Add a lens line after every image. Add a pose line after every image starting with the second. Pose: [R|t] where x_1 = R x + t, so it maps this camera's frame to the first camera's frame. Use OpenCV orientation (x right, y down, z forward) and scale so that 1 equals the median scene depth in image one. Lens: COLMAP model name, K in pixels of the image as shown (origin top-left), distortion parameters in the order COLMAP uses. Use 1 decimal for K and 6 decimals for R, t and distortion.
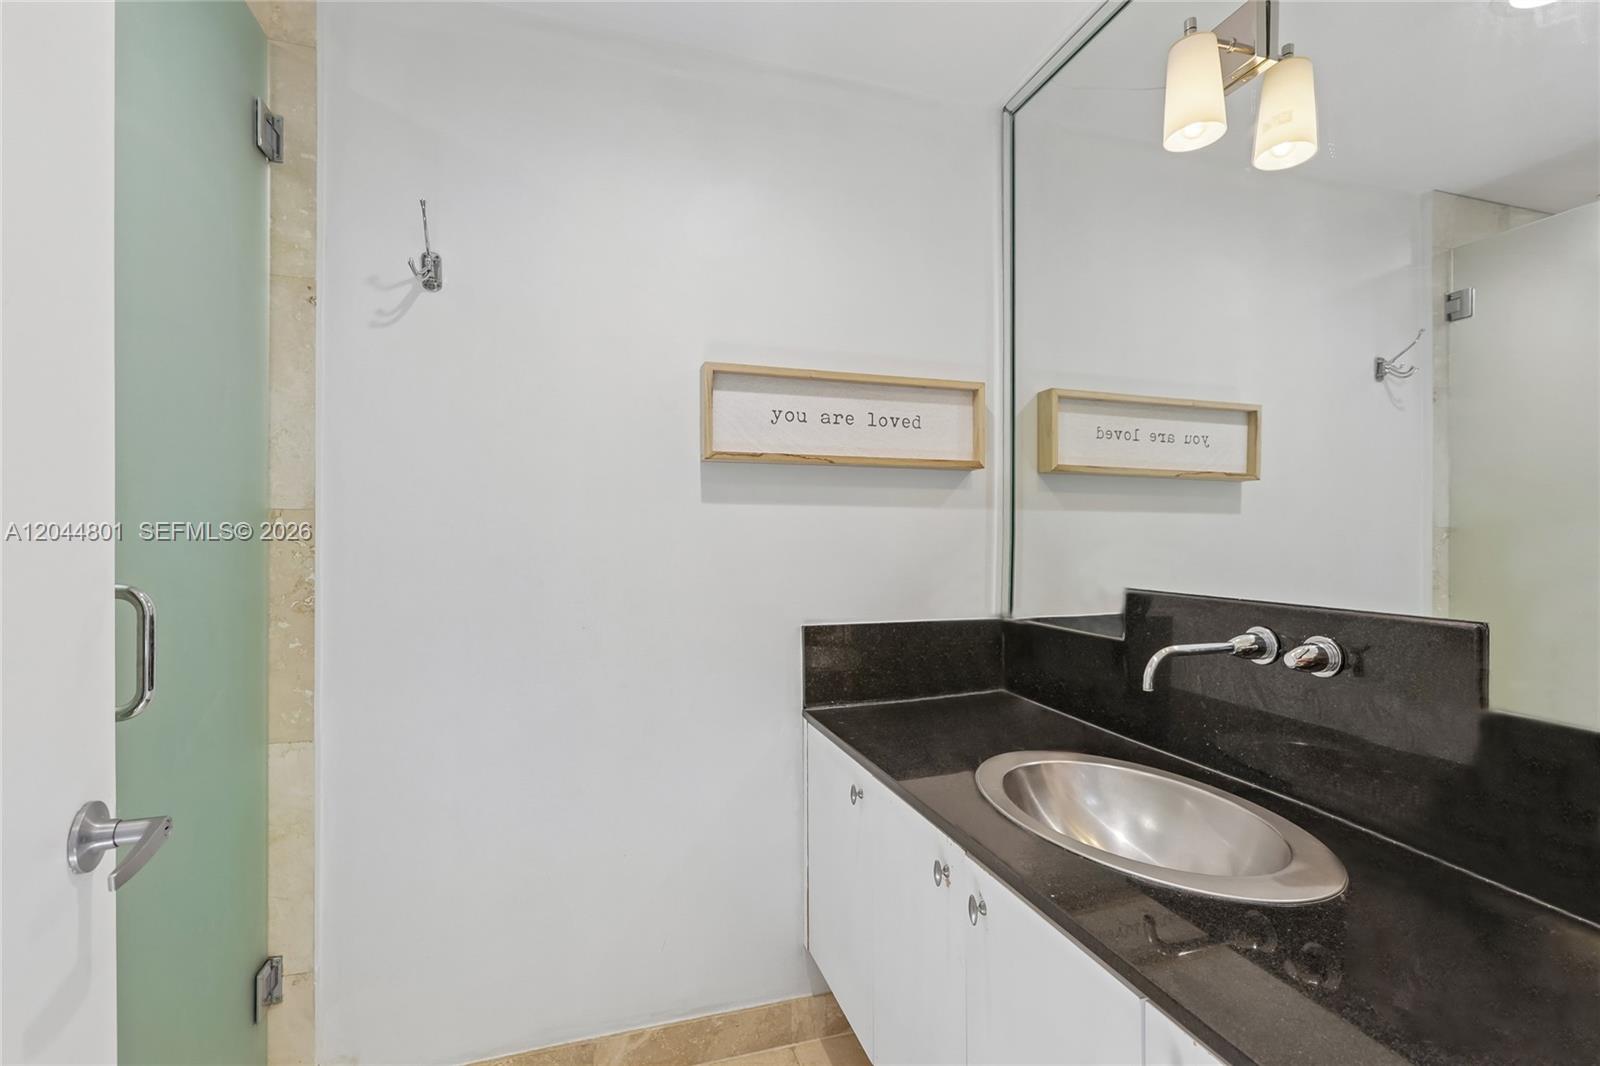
lens RADIAL K [[714.0, 0, 799.3], [0, 714.0, 538.5], [0, 0, 1]] dist [-0.001884, 0.006278]
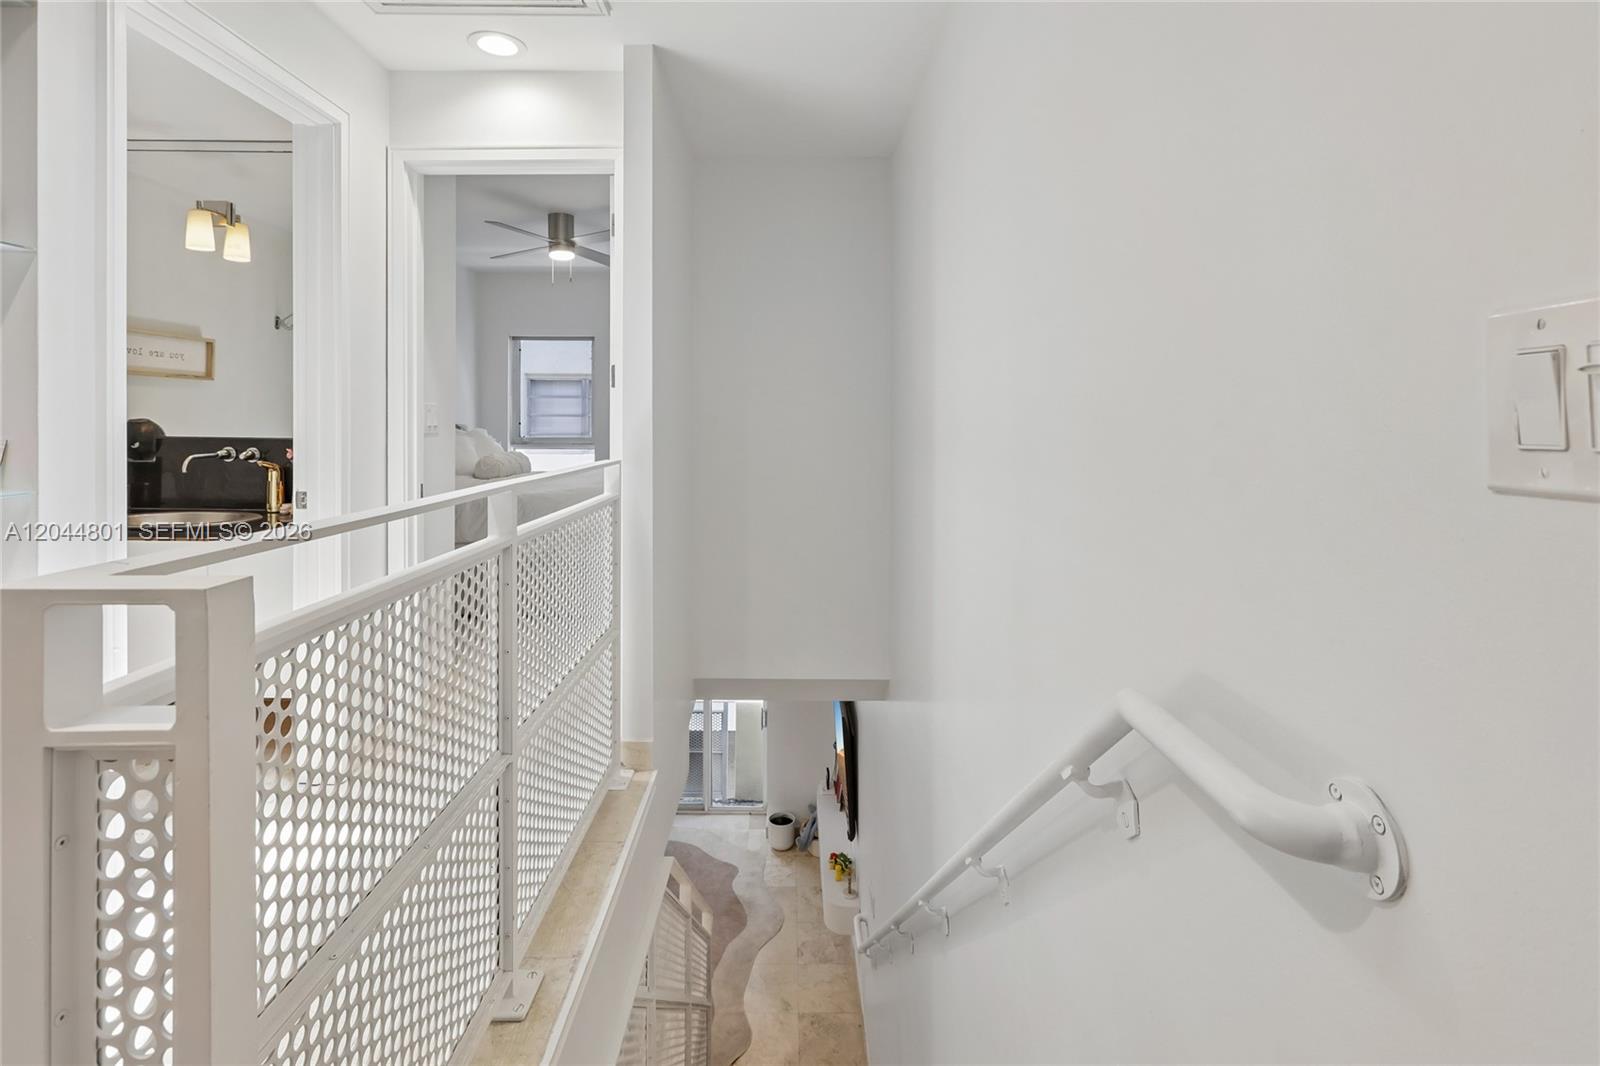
lens RADIAL K [[746.0, 0, 794.7], [0, 746.0, 419.6], [0, 0, 1]] dist [-0.000136, 0.000140]
pose [[0.288474, -0.002807, 0.957484, -1.321646], [-0.003479, 0.999986, 0.003980, 0.009082], [-0.957481, -0.004479, 0.288460, -1.704082]]
